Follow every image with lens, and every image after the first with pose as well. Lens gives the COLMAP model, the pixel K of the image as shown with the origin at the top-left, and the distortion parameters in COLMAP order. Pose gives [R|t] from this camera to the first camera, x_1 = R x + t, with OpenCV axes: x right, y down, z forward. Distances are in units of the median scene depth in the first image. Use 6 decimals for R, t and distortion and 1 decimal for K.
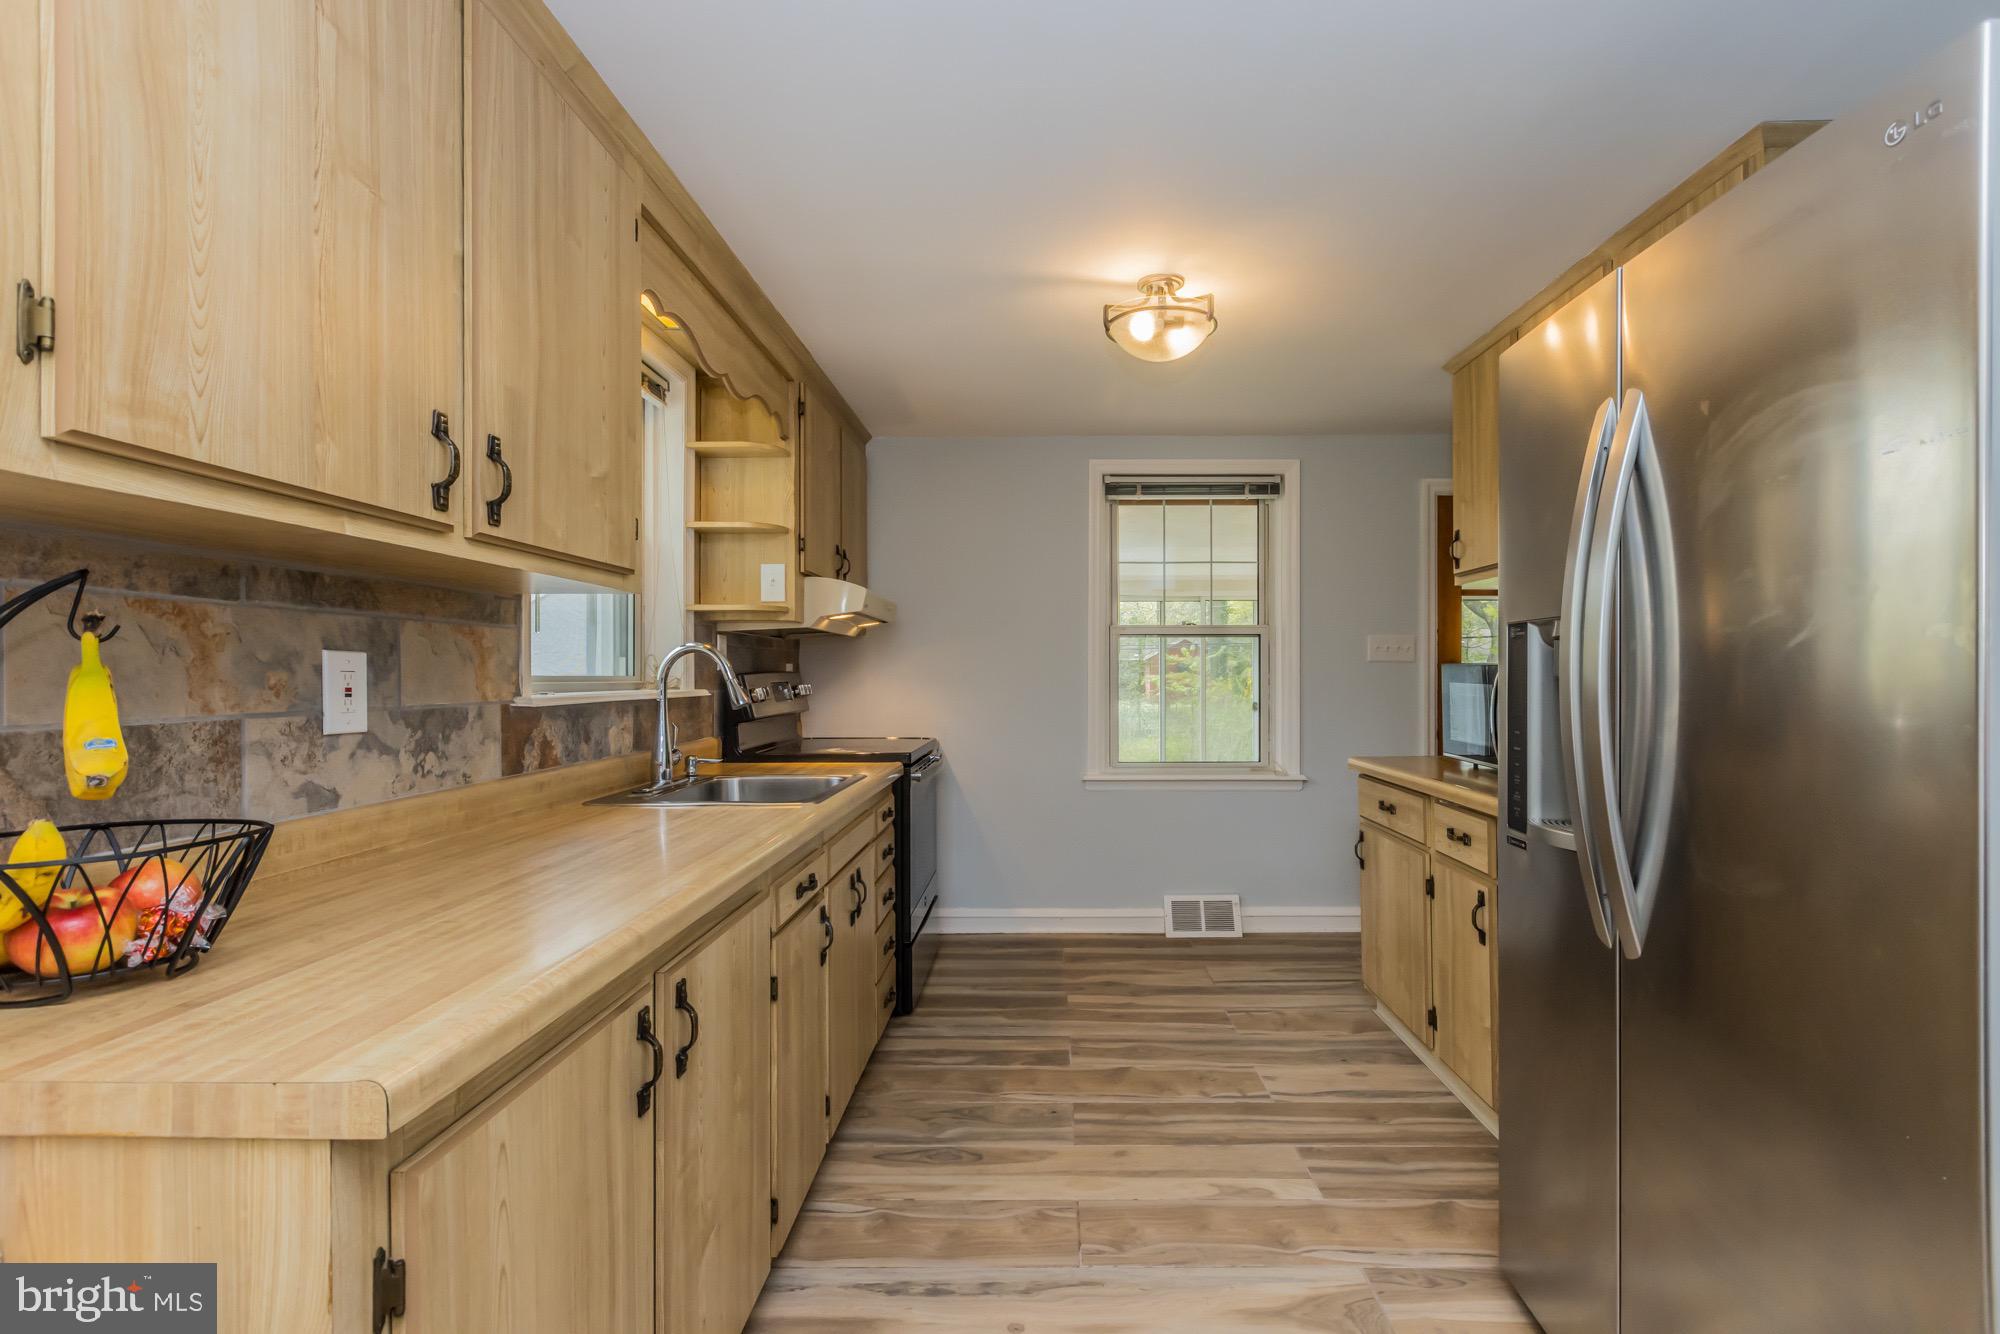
lens RADIAL K [[917.8, 0, 1034.8], [0, 917.8, 669.4], [0, 0, 1]] dist [-0.000263, 0.000028]
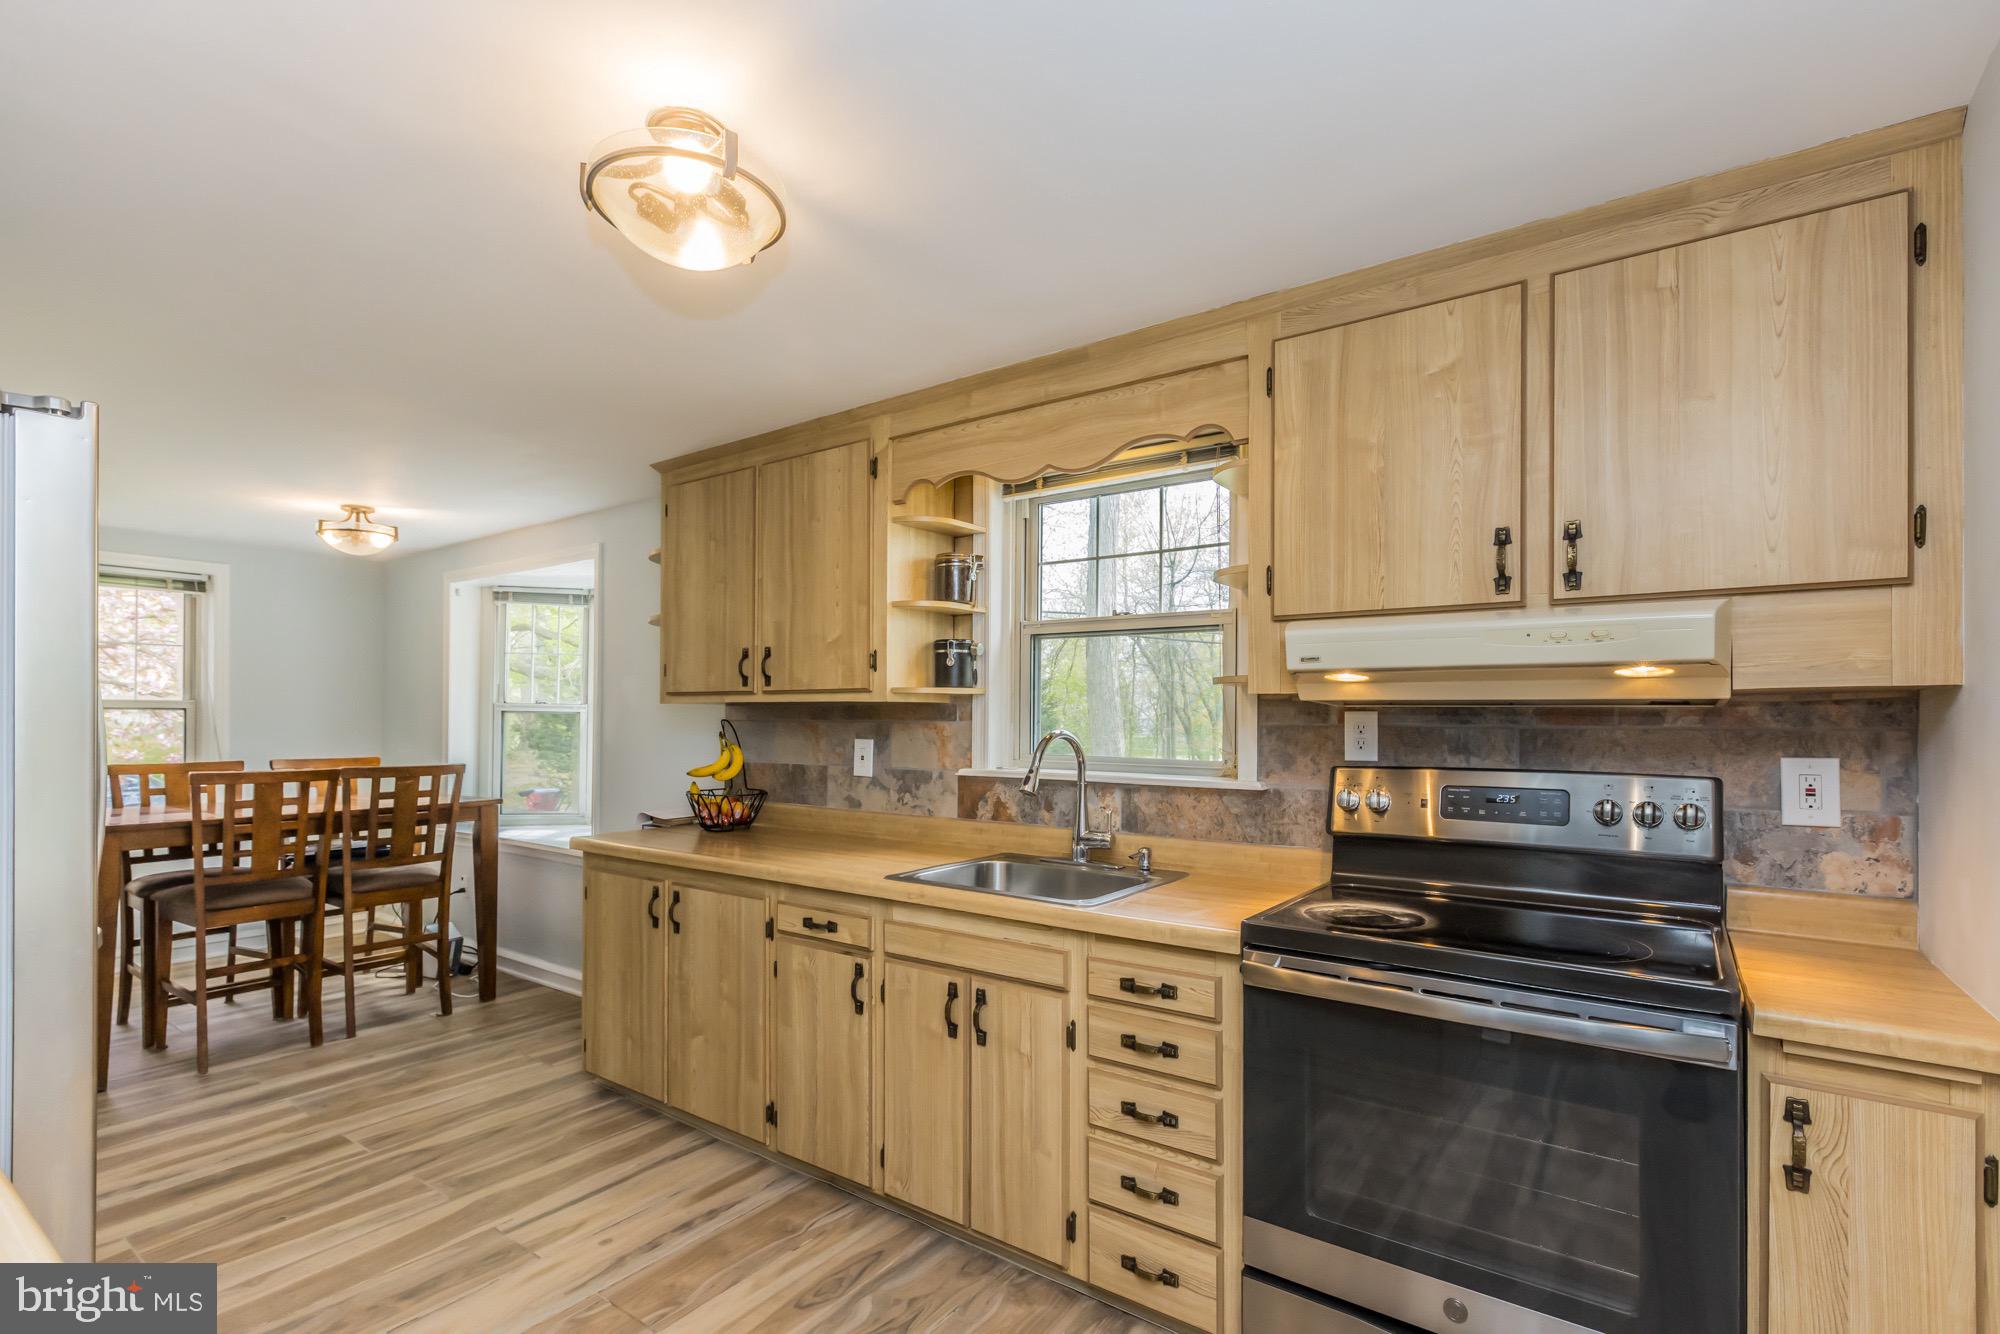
lens RADIAL K [[919.7, 0, 1017.8], [0, 919.7, 721.0], [0, 0, 1]] dist [0.000058, -0.000200]
pose [[-0.569340, 0.001174, -0.822101, 0.475432], [0.000319, 0.999999, 0.001207, -0.036676], [0.822102, 0.000425, -0.569340, 1.438619]]
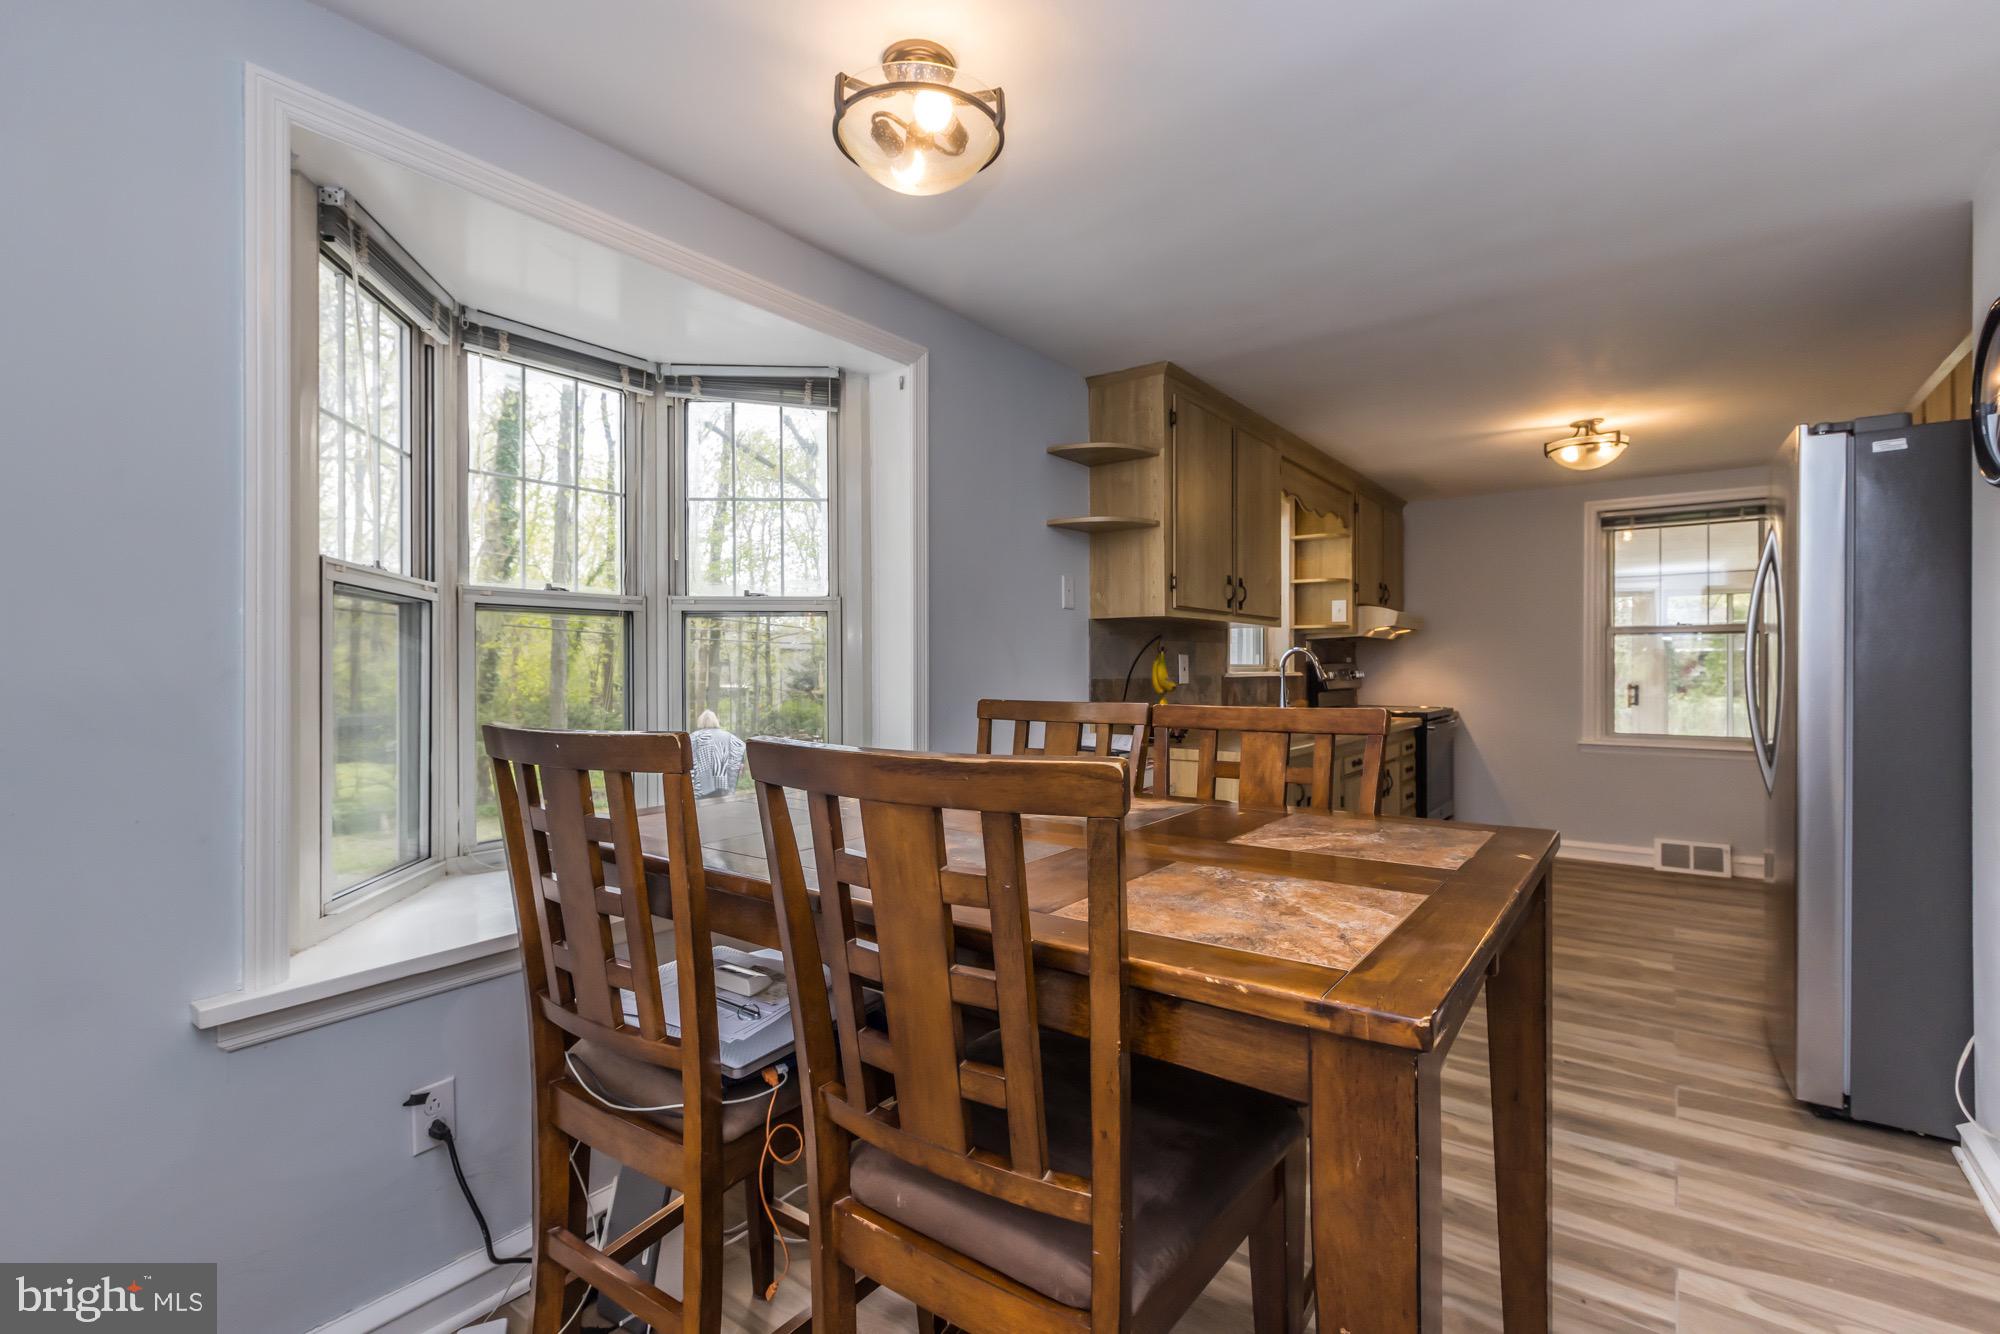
lens RADIAL K [[891.7, 0, 1000.0], [0, 891.7, 667.0], [0, 0, 1]] dist [0.000498, -0.000415]
pose [[0.805877, 0.001169, -0.592082, 0.225162], [0.001610, 0.999990, 0.004167, 0.003659], [0.592081, -0.004311, 0.805867, -0.848719]]
